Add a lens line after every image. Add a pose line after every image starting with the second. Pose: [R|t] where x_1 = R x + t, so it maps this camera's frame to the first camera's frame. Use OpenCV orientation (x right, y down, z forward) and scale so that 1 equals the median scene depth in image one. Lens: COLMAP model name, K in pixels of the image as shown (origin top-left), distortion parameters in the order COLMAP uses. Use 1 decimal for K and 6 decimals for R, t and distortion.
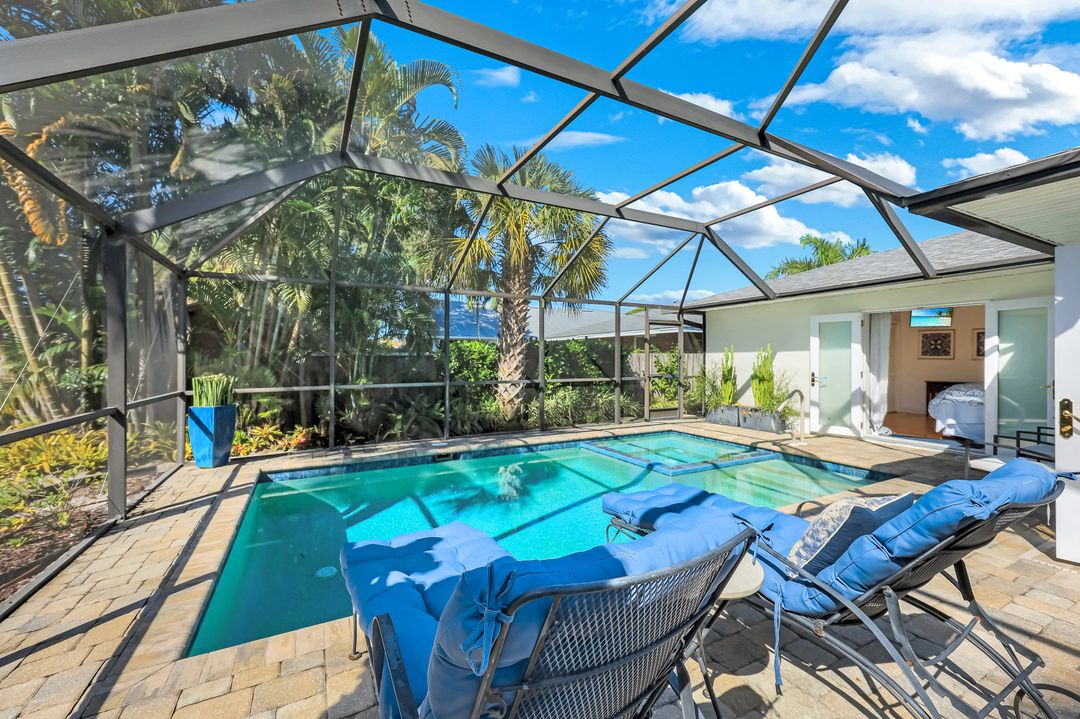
lens RADIAL K [[439.9, 0, 537.4], [0, 439.9, 357.5], [0, 0, 1]] dist [0.000662, 0.000453]
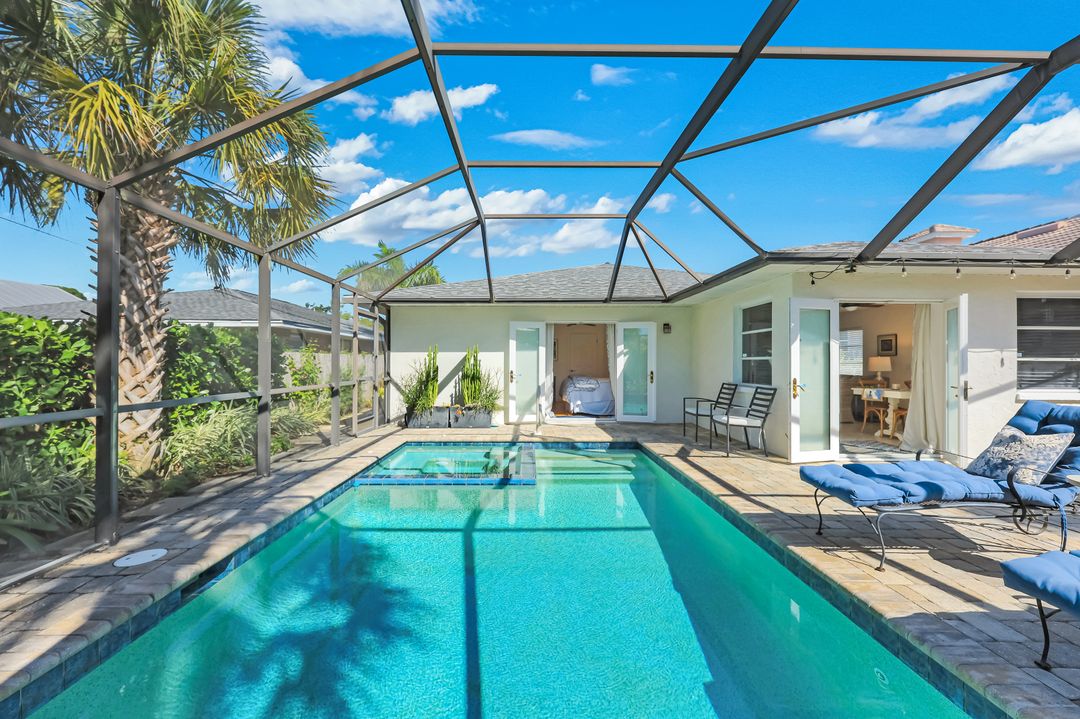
lens RADIAL K [[439.9, 0, 537.4], [0, 439.9, 357.5], [0, 0, 1]] dist [0.000662, 0.000453]
pose [[0.445783, 0.009287, 0.895093, -0.381067], [-0.003379, 0.999957, -0.008692, 0.009596], [-0.895135, 0.000850, 0.445795, 0.436027]]
